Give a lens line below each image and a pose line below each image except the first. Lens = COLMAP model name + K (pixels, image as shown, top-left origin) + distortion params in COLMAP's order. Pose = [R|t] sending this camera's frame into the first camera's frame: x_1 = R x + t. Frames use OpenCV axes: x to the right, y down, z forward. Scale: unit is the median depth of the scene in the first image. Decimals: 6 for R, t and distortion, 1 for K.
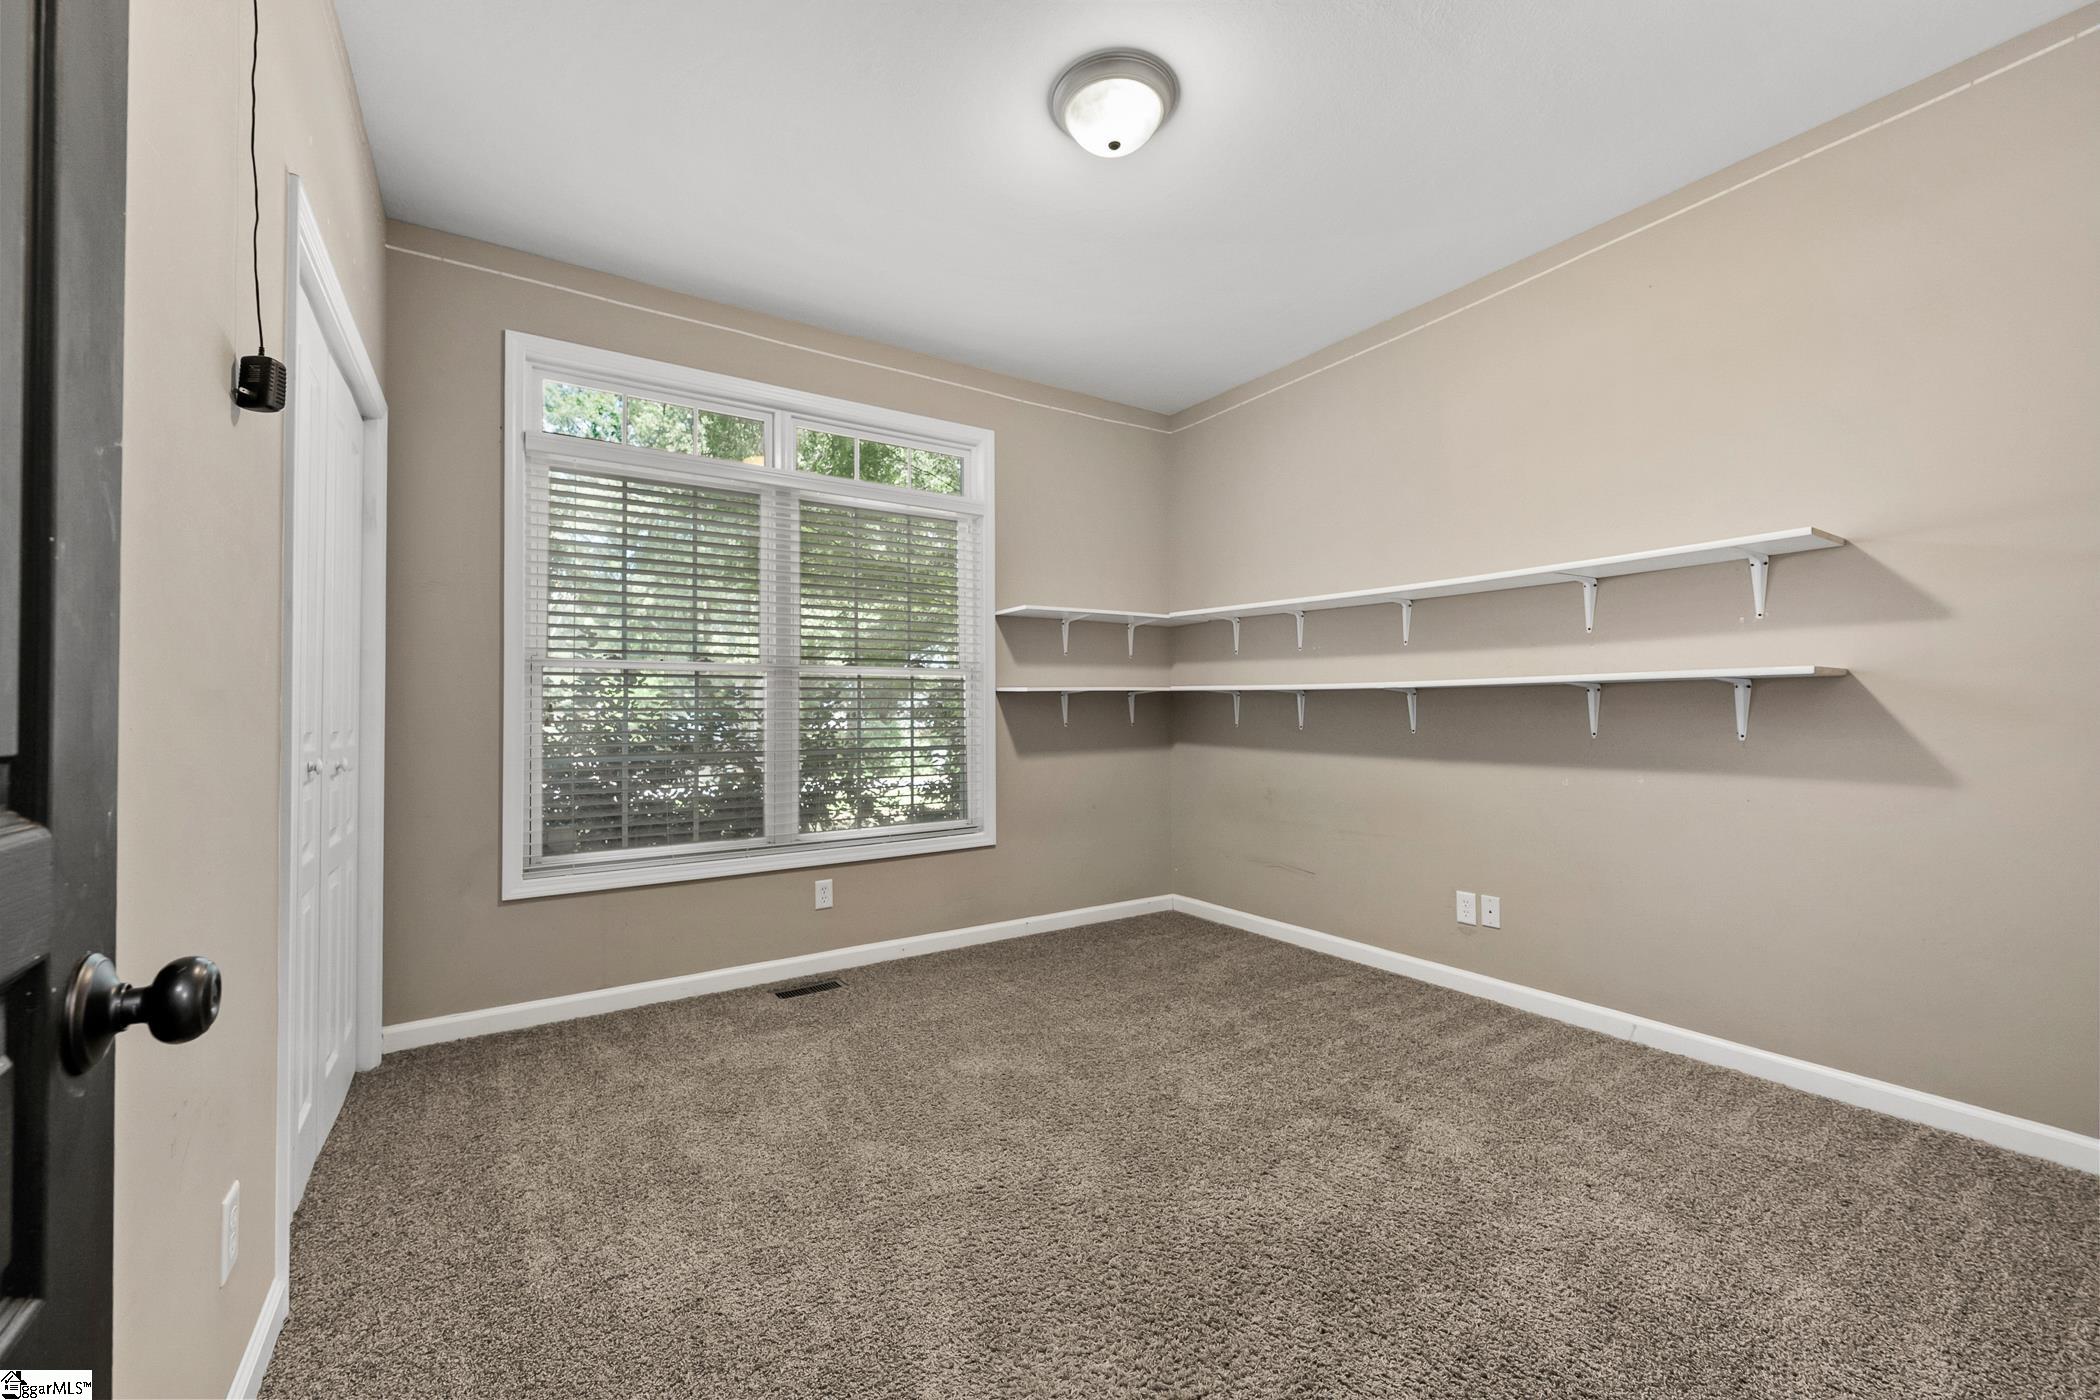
lens RADIAL K [[804.1, 0, 1050.0], [0, 804.1, 700.0], [0, 0, 1]] dist [0.000443, 0.000099]
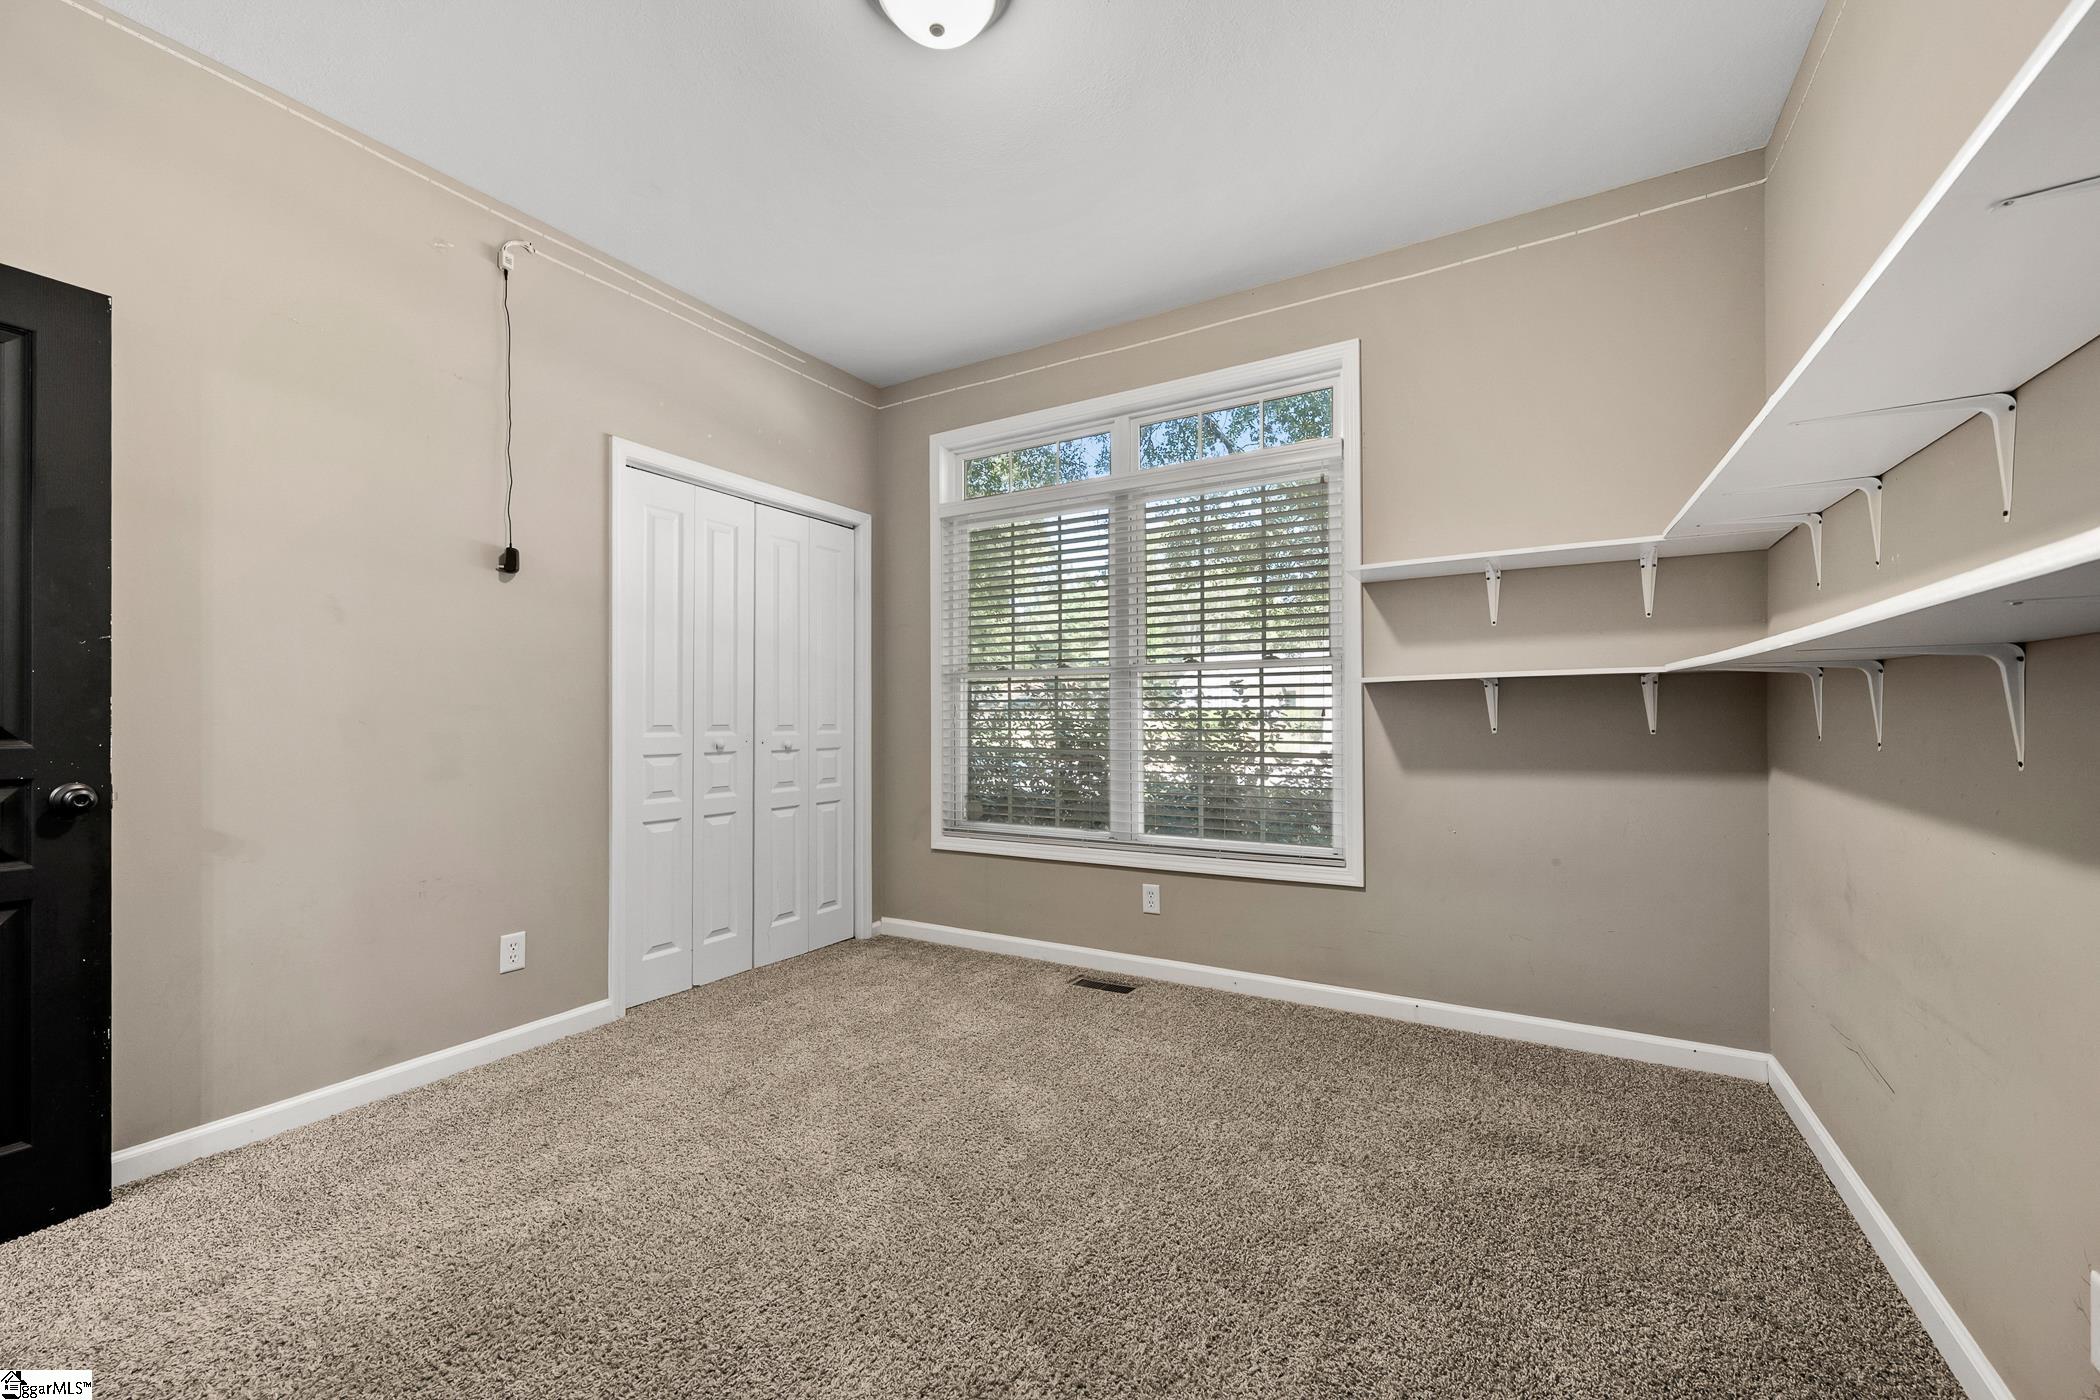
lens RADIAL K [[828.0, 0, 1050.0], [0, 828.0, 700.0], [0, 0, 1]] dist [-0.001096, -0.000089]
pose [[0.441441, -0.016073, -0.897147, 0.501534], [0.014676, 0.999835, -0.010692, 0.008971], [0.897170, -0.008446, 0.441604, 0.397803]]
